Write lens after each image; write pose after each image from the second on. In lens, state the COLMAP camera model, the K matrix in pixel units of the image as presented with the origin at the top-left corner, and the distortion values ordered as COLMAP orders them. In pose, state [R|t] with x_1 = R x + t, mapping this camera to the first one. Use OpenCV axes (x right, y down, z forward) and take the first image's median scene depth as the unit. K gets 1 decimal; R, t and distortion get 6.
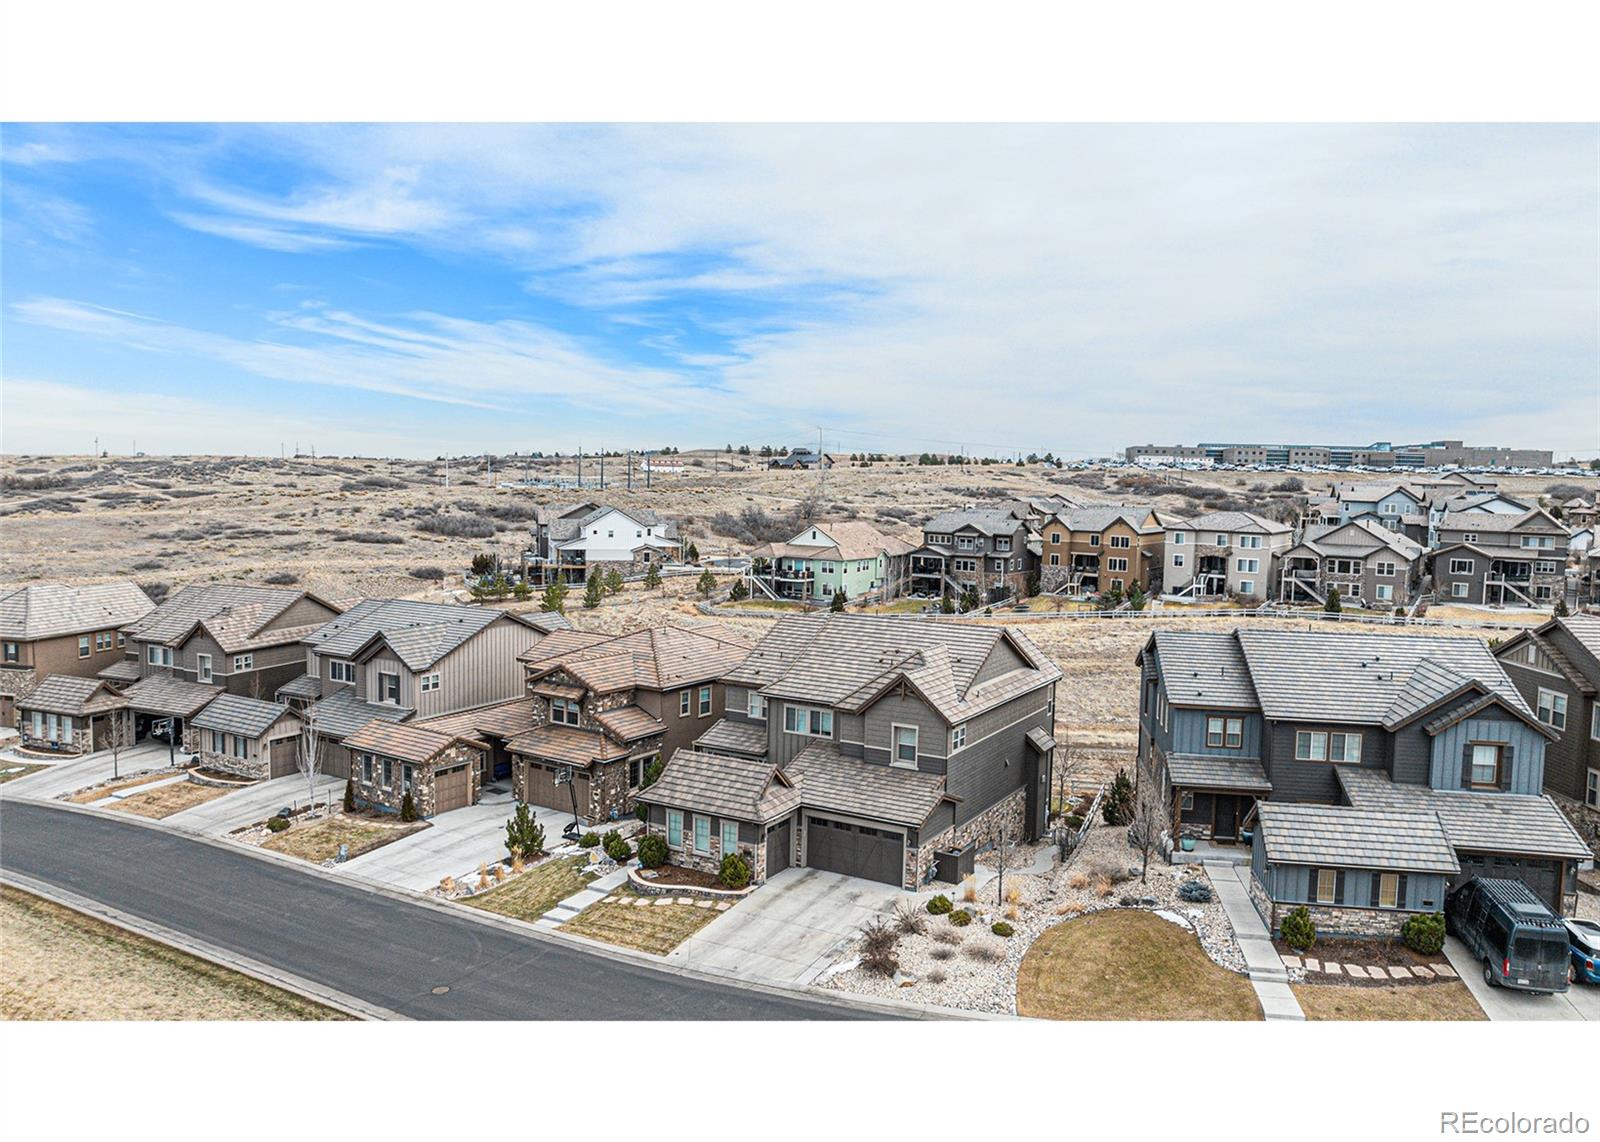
lens RADIAL K [[1119.1, 0, 797.7], [0, 1119.1, 576.9], [0, 0, 1]] dist [-0.020487, 0.000383]
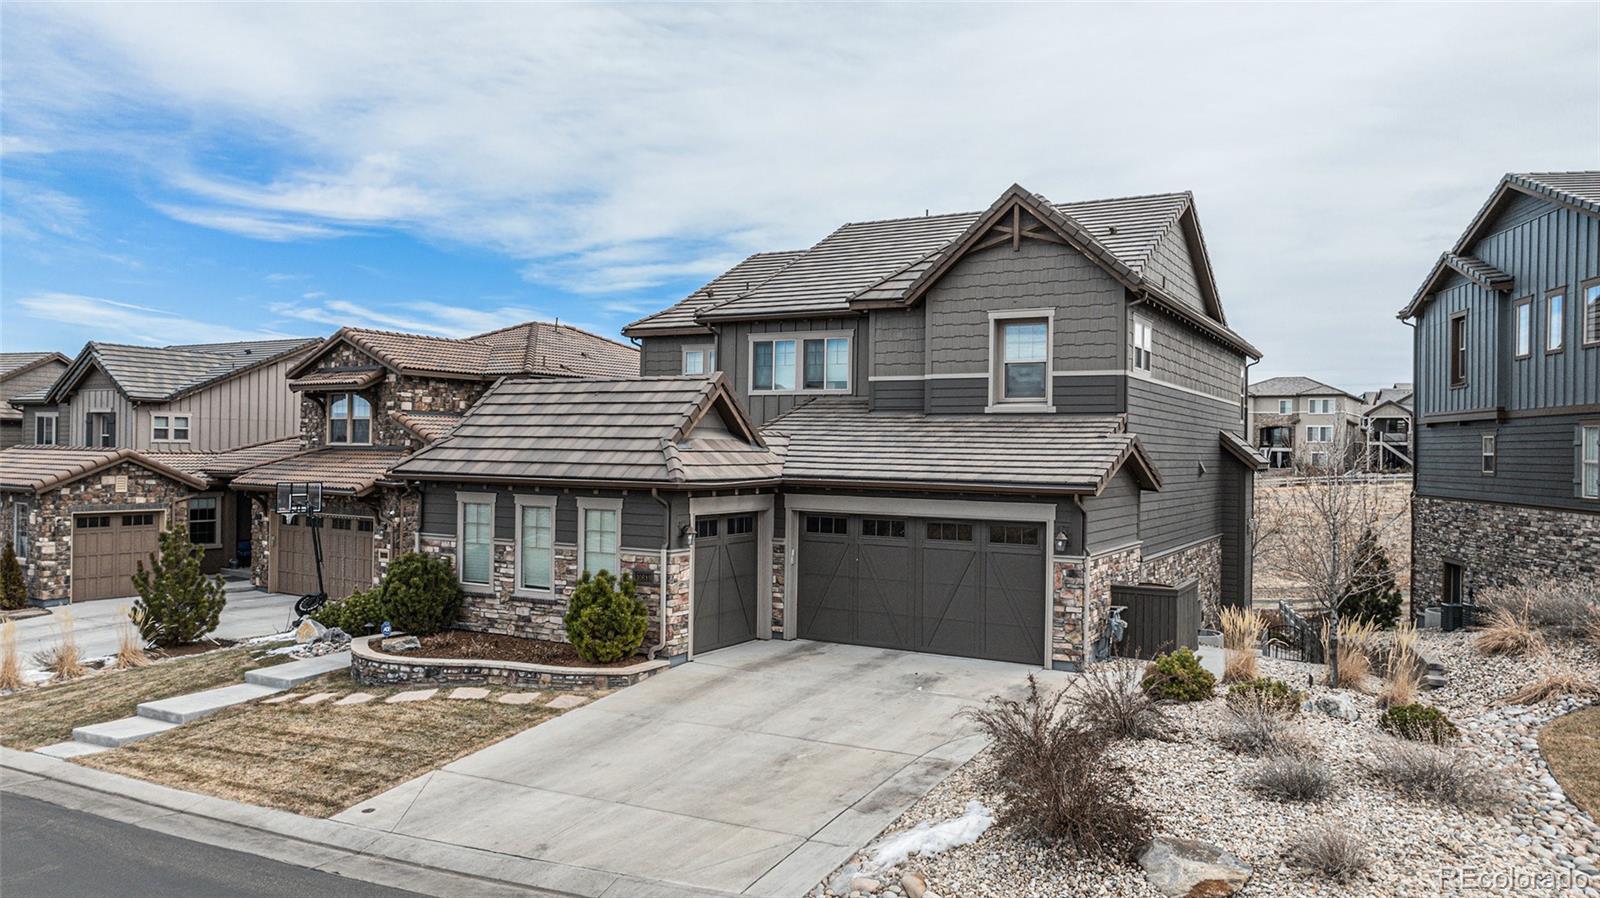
lens RADIAL K [[1106.4, 0, 801.6], [0, 1106.4, 444.9], [0, 0, 1]] dist [-0.024335, 0.005140]
pose [[0.999922, -0.004553, 0.011667, 0.005303], [0.005526, 0.996387, -0.084751, 0.221717], [-0.011238, 0.084809, 0.996334, 0.580474]]
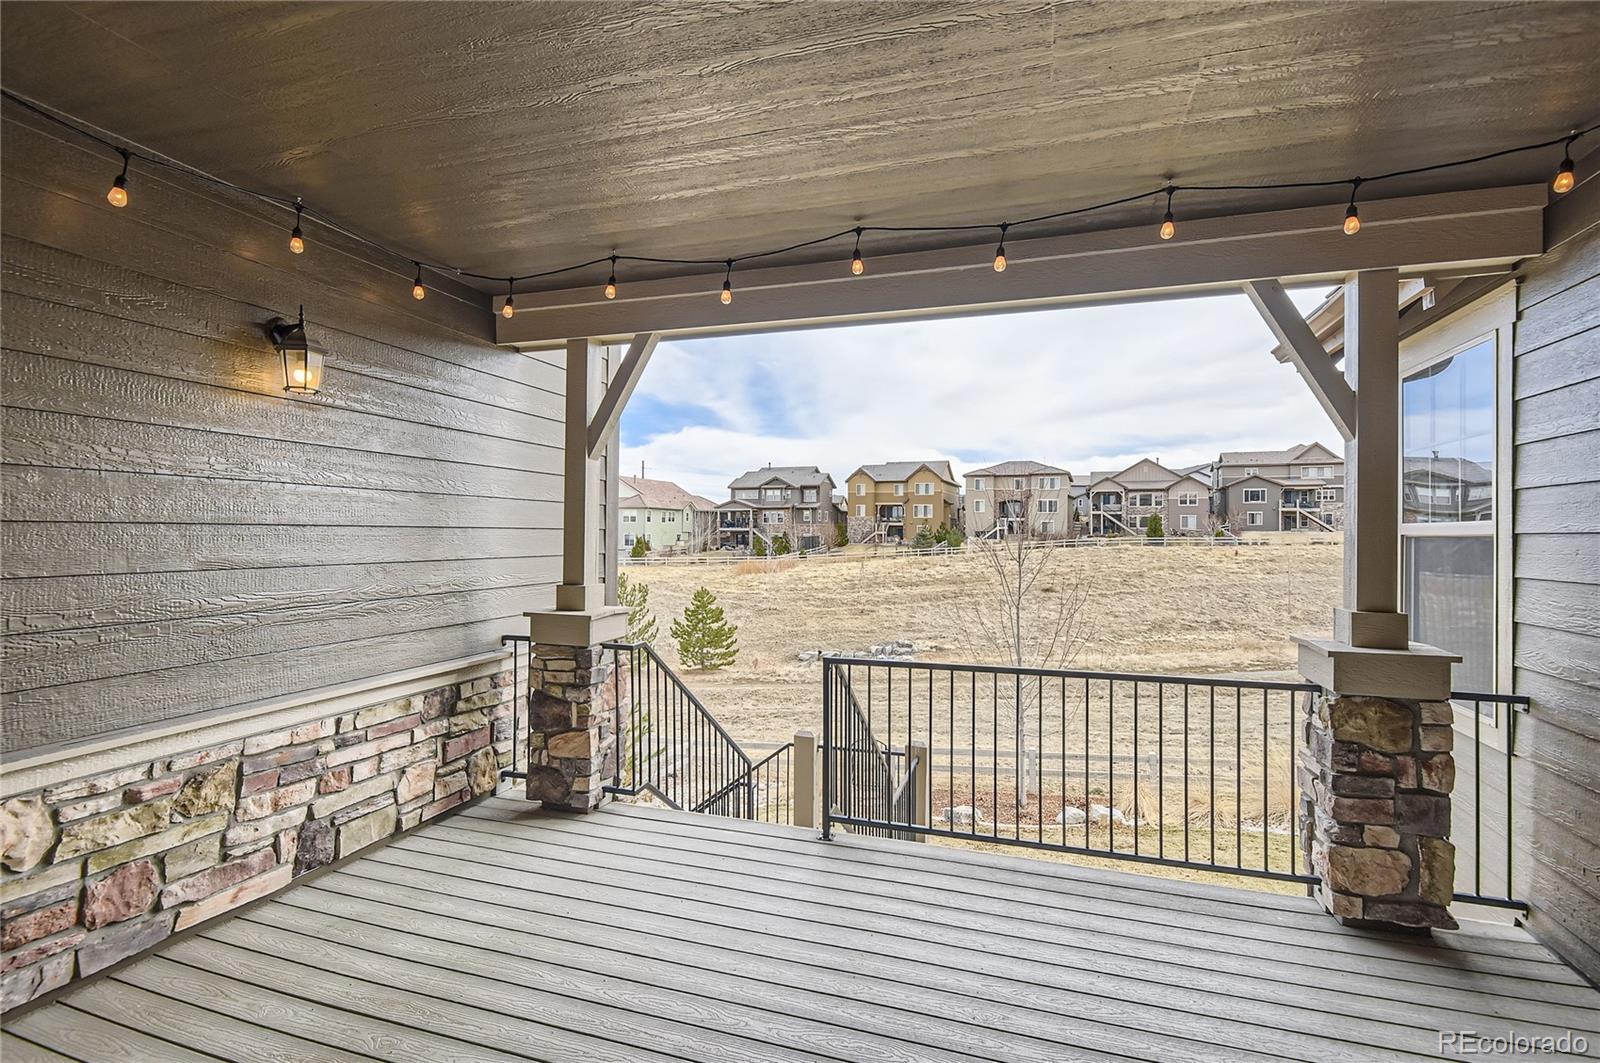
lens RADIAL K [[749.3, 0, 801.4], [0, 749.3, 527.6], [0, 0, 1]] dist [0.004569, 0.000224]
pose [[0.977119, -0.011524, 0.212381, 0.118775], [0.030067, 0.995987, -0.084292, 0.201798], [-0.210557, 0.088749, 0.973545, 1.260054]]
